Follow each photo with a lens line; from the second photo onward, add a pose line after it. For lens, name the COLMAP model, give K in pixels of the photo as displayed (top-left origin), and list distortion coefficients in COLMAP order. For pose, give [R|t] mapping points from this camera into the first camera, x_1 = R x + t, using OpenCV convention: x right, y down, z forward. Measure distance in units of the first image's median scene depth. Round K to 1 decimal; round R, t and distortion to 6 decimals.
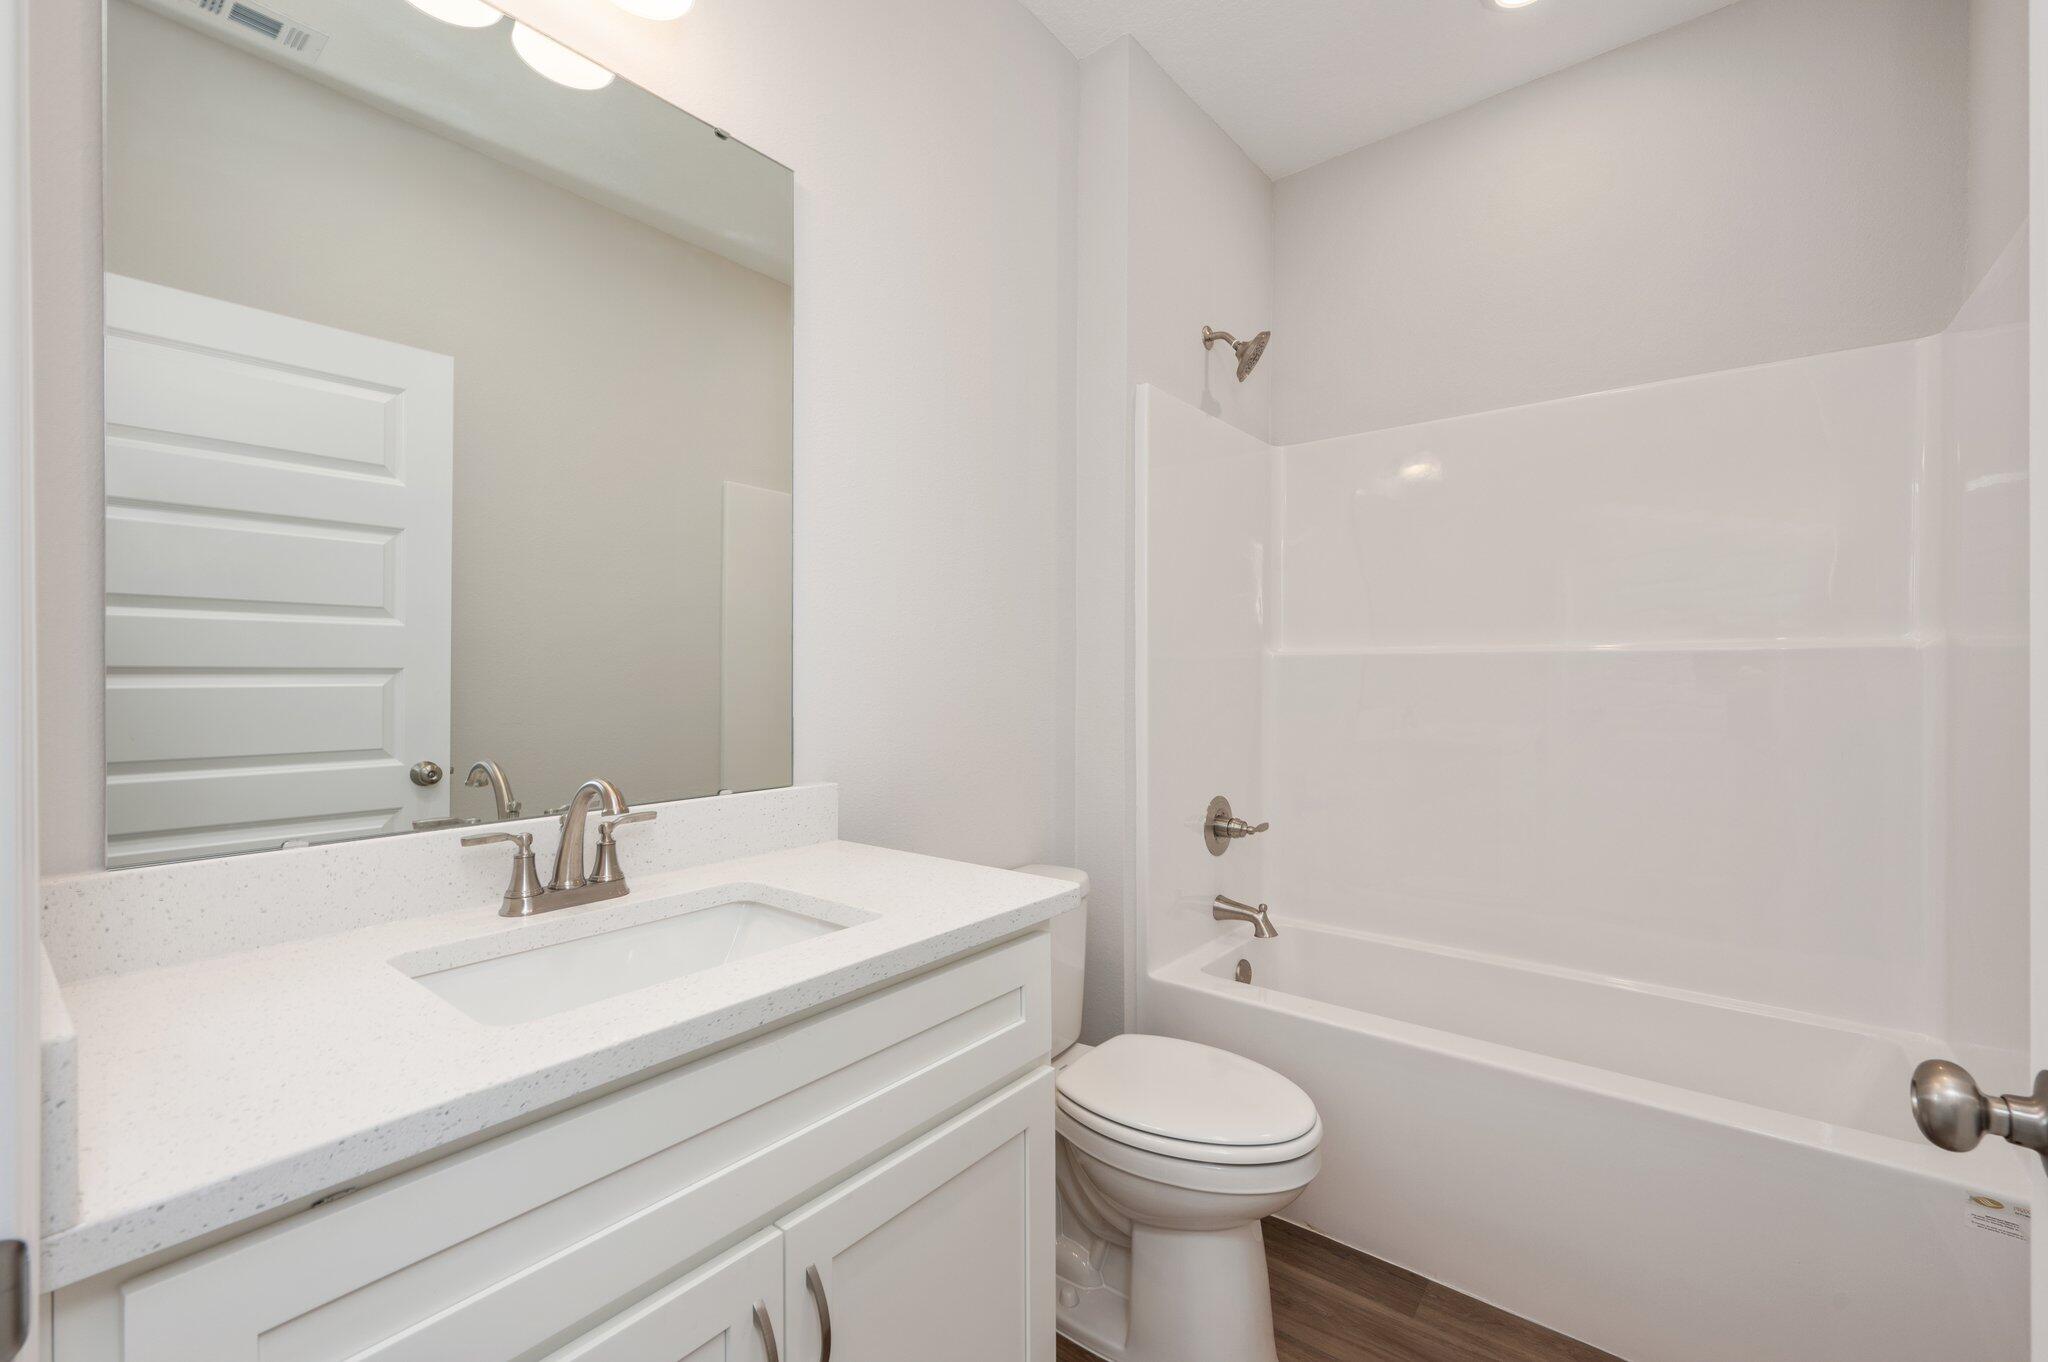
lens RADIAL K [[894.9, 0, 1018.8], [0, 894.9, 679.0], [0, 0, 1]] dist [0.008334, -0.000951]
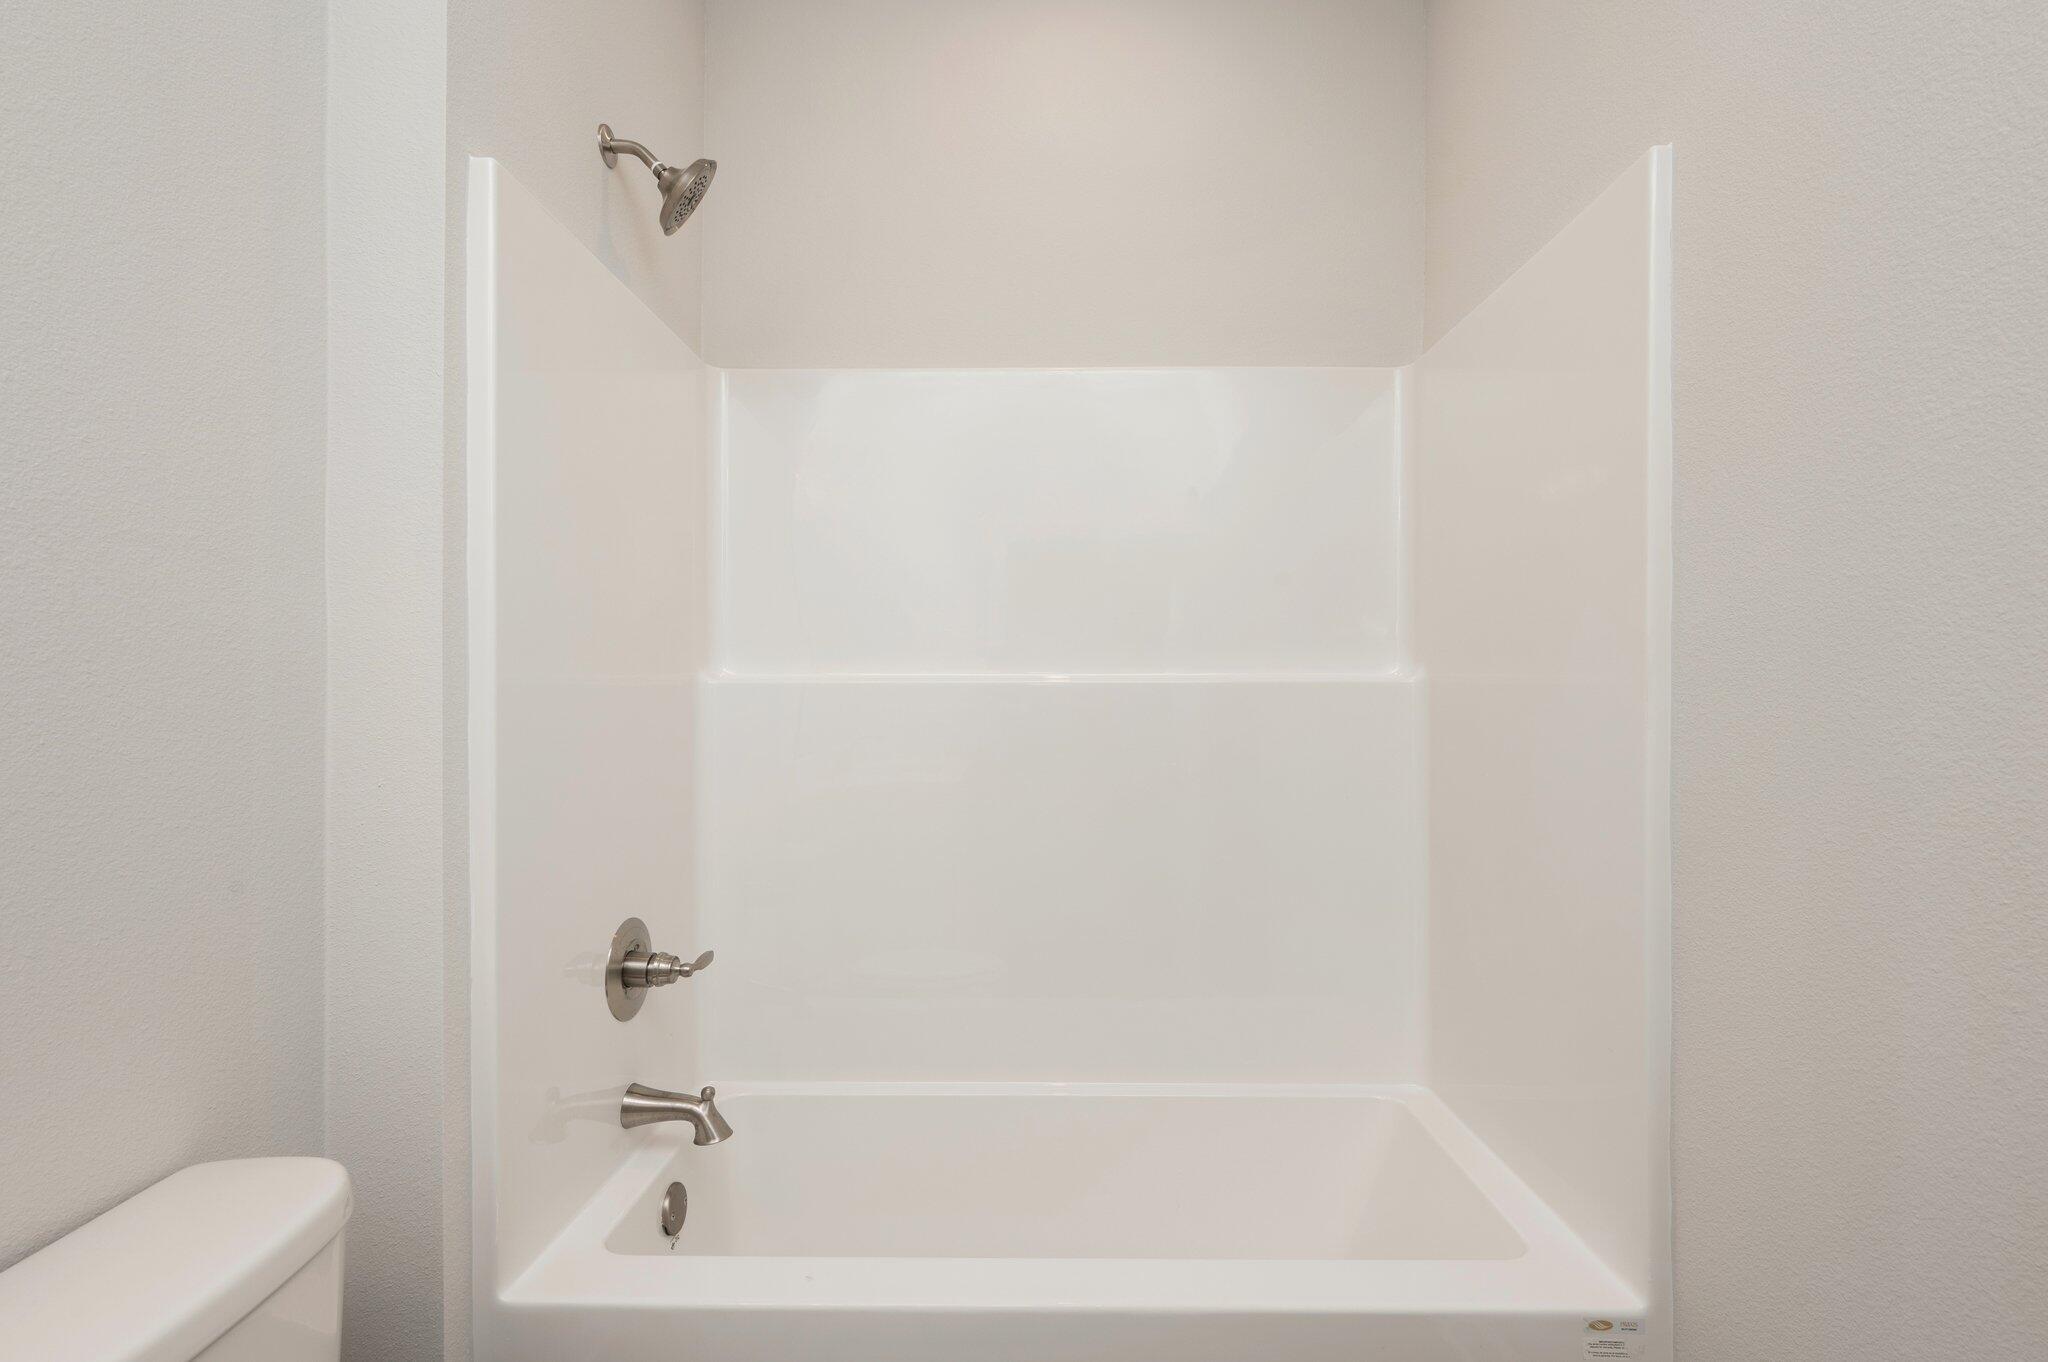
lens RADIAL K [[946.6, 0, 1024.0], [0, 946.6, 702.2], [0, 0, 1]] dist [0.000146, 0.000942]
pose [[0.790110, -0.000611, 0.612964, 0.045225], [0.005082, 0.999972, -0.005553, -0.008327], [-0.612944, 0.007502, 0.790091, 0.345881]]
